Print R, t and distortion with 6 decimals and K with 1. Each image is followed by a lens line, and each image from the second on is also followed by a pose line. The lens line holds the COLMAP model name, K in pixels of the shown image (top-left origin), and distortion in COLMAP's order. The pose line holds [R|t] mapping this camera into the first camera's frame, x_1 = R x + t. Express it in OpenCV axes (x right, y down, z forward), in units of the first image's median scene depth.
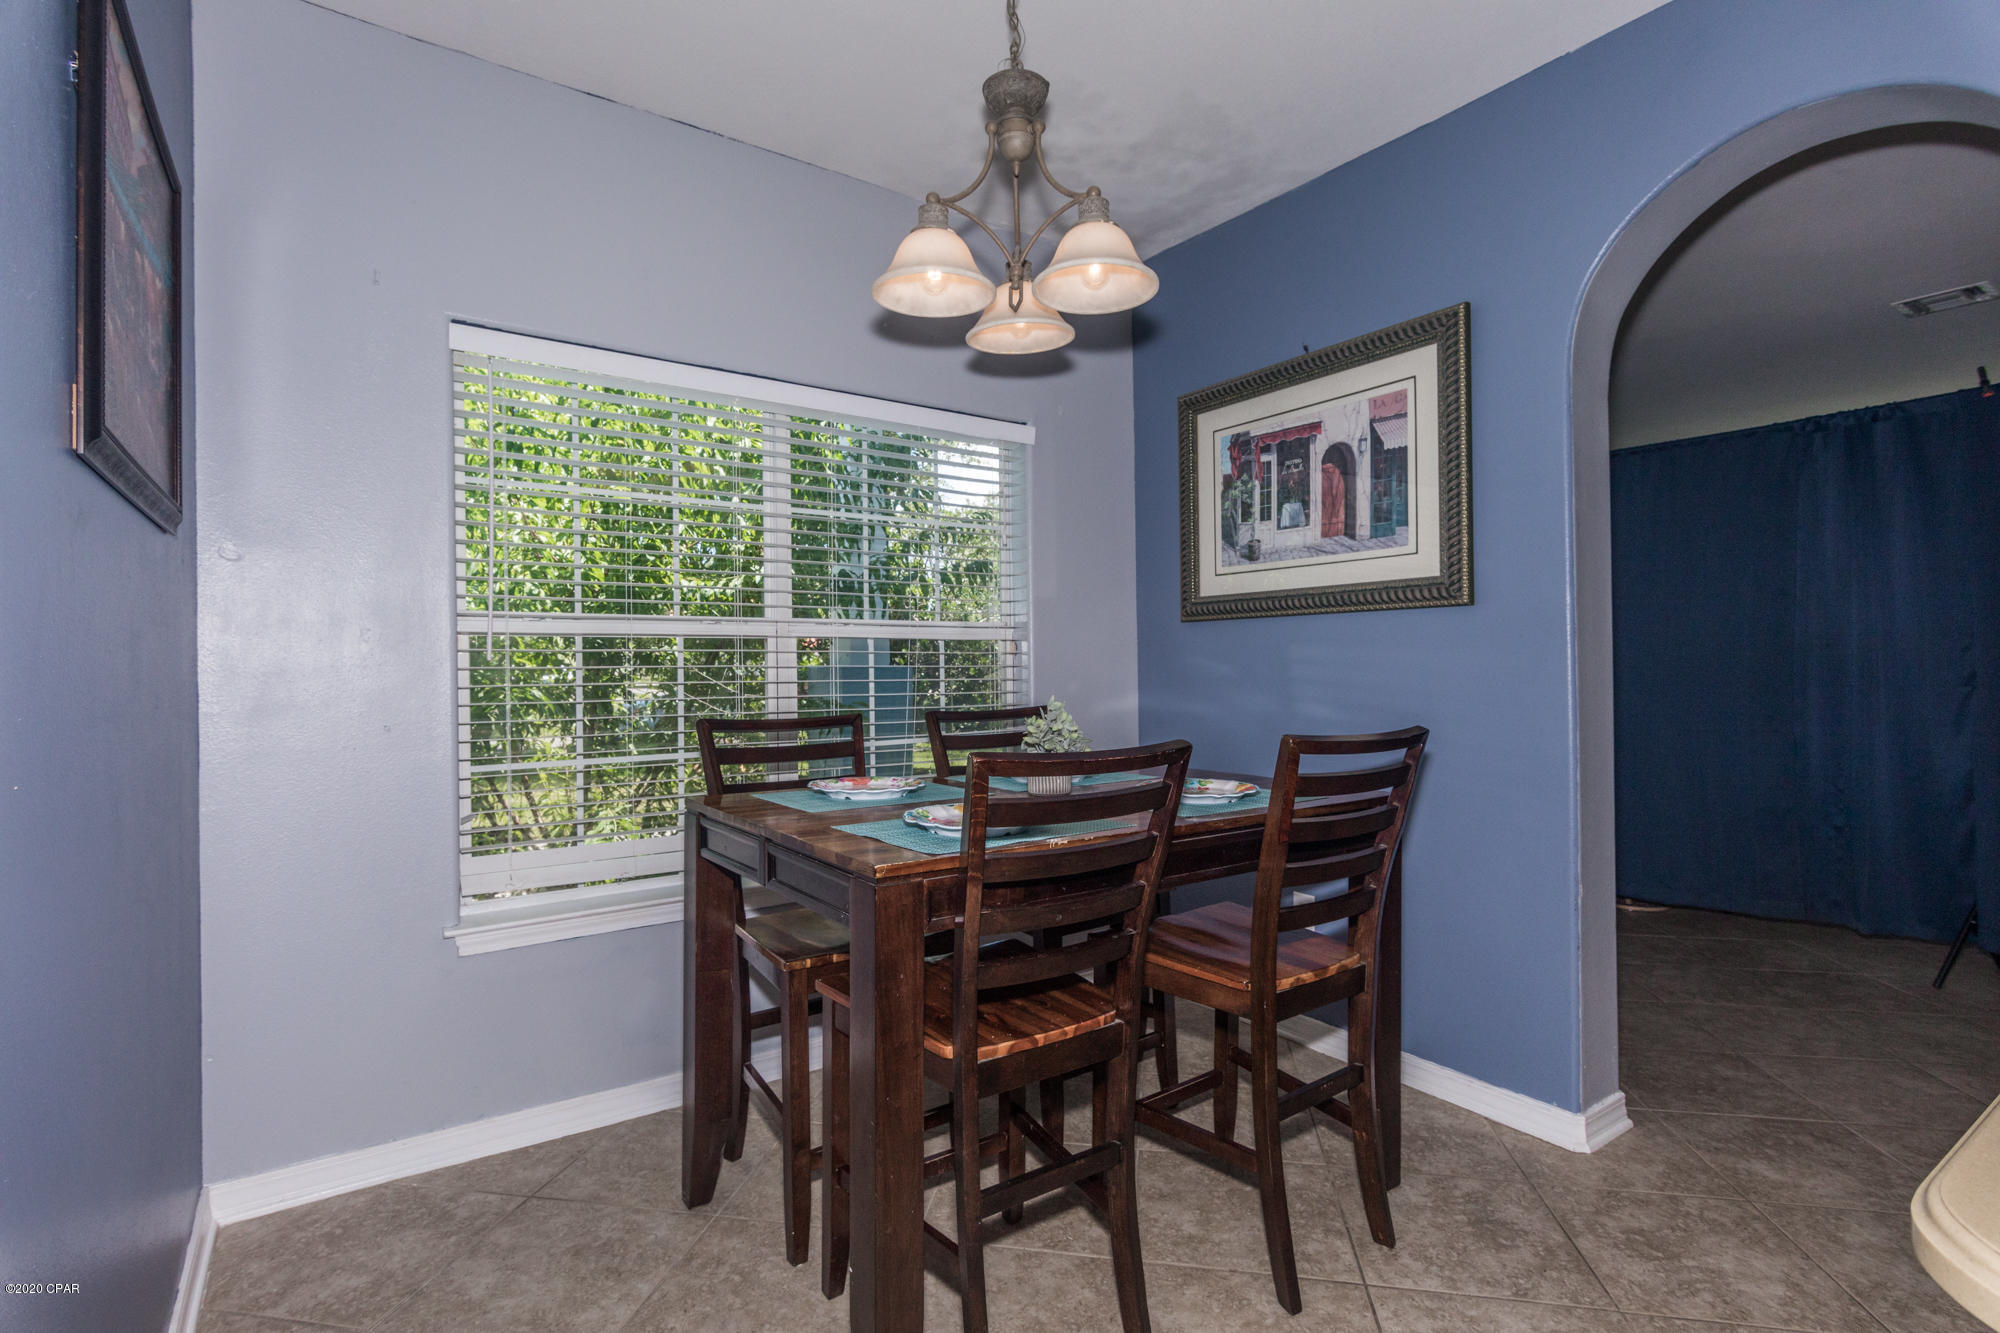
lens RADIAL K [[953.4, 0, 990.6], [0, 953.4, 662.8], [0, 0, 1]] dist [0.002762, 0.000036]
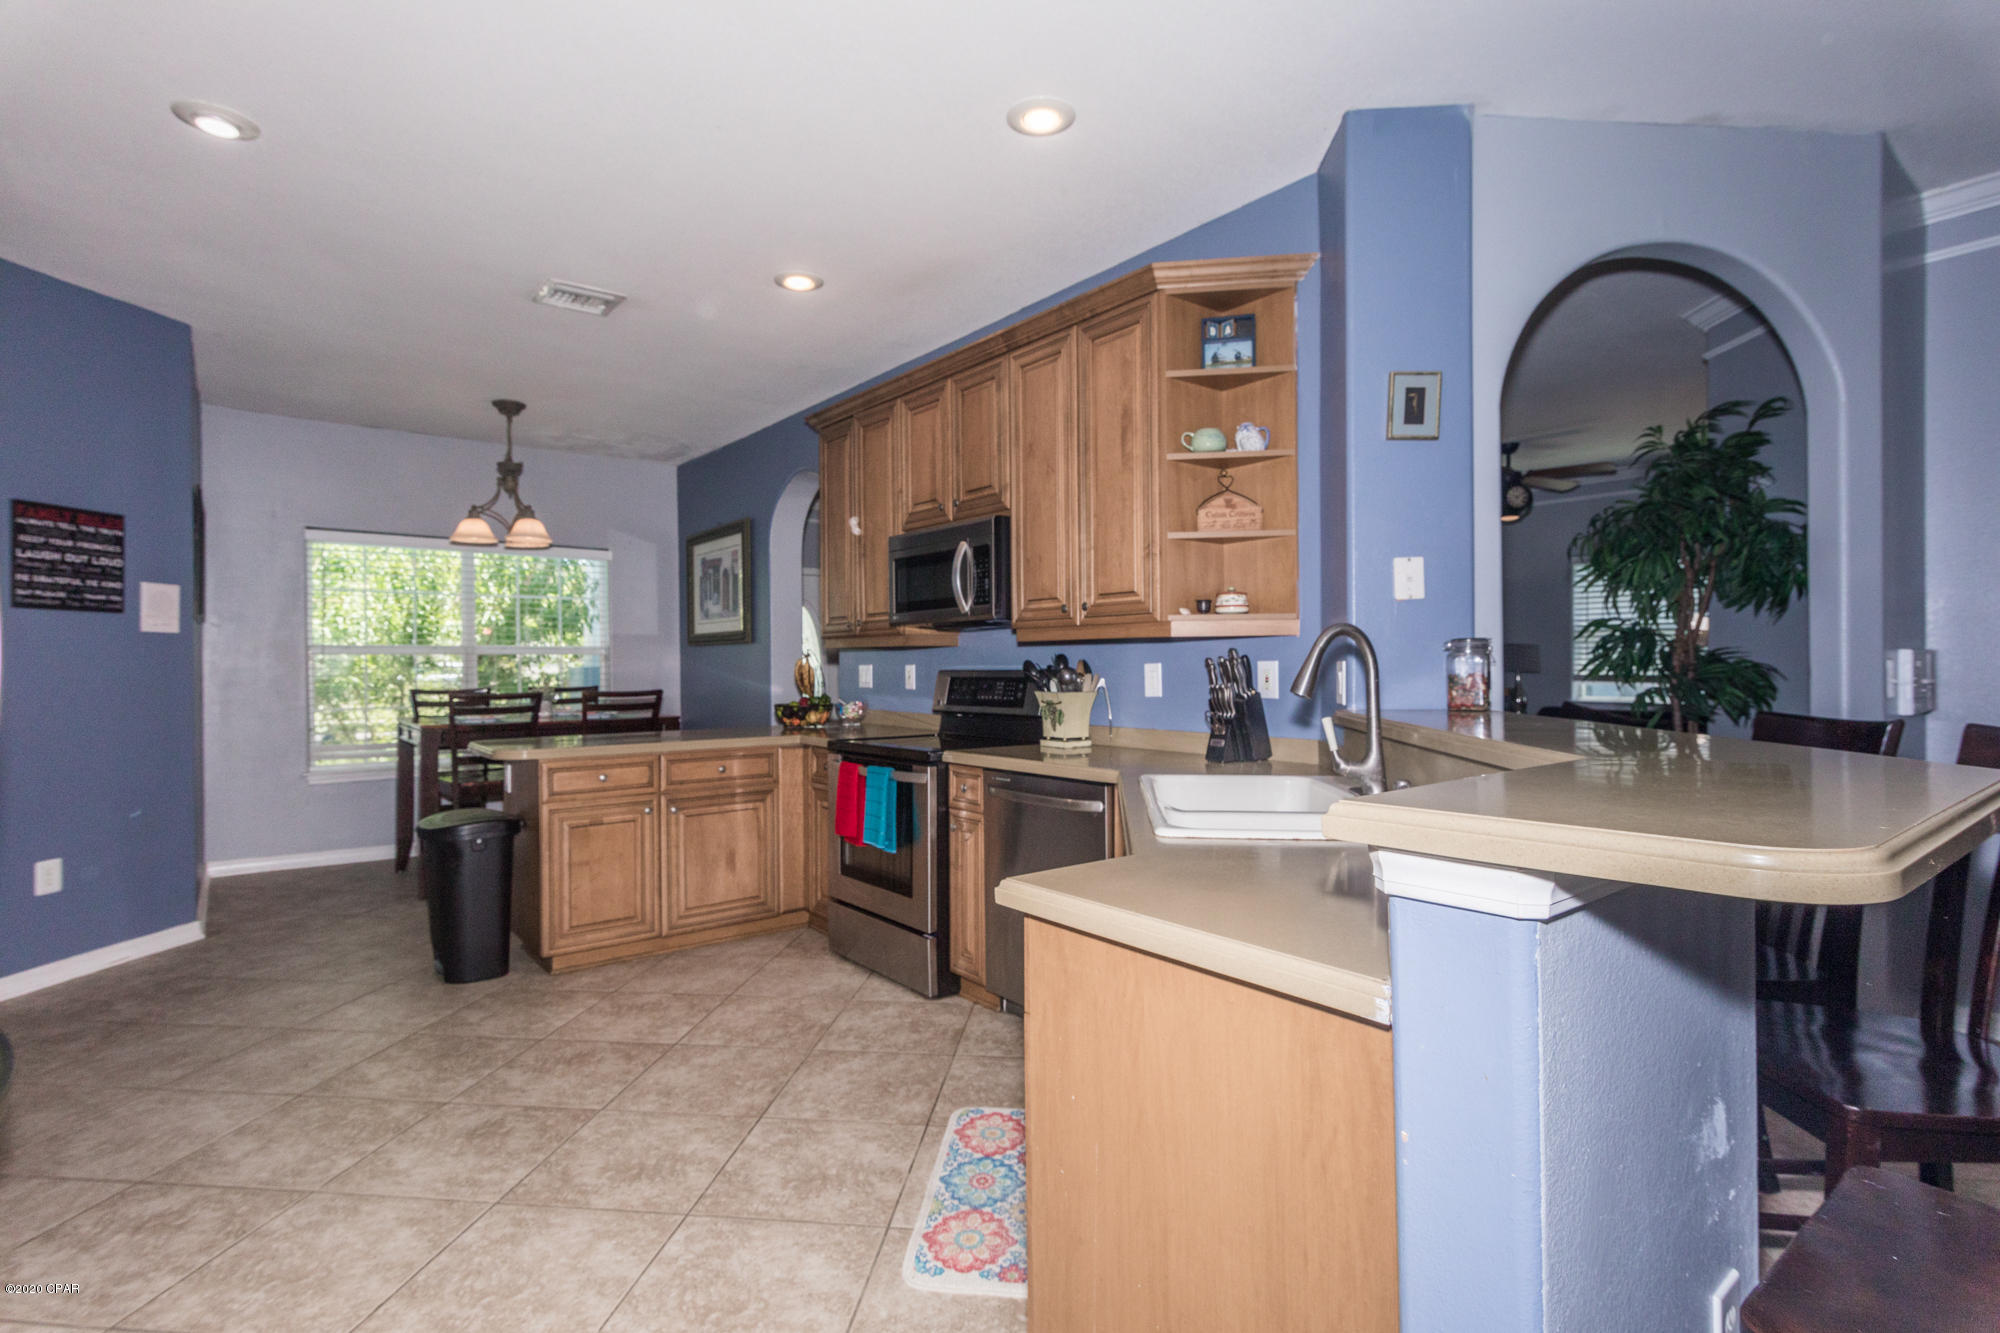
lens RADIAL K [[953.4, 0, 1006.2], [0, 953.4, 663.5], [0, 0, 1]] dist [0.002762, 0.000036]
pose [[0.996870, 0.000735, 0.079049, 0.987832], [-0.000748, 1.000000, 0.000143, -0.007726], [-0.079048, -0.000202, 0.996871, -1.515159]]
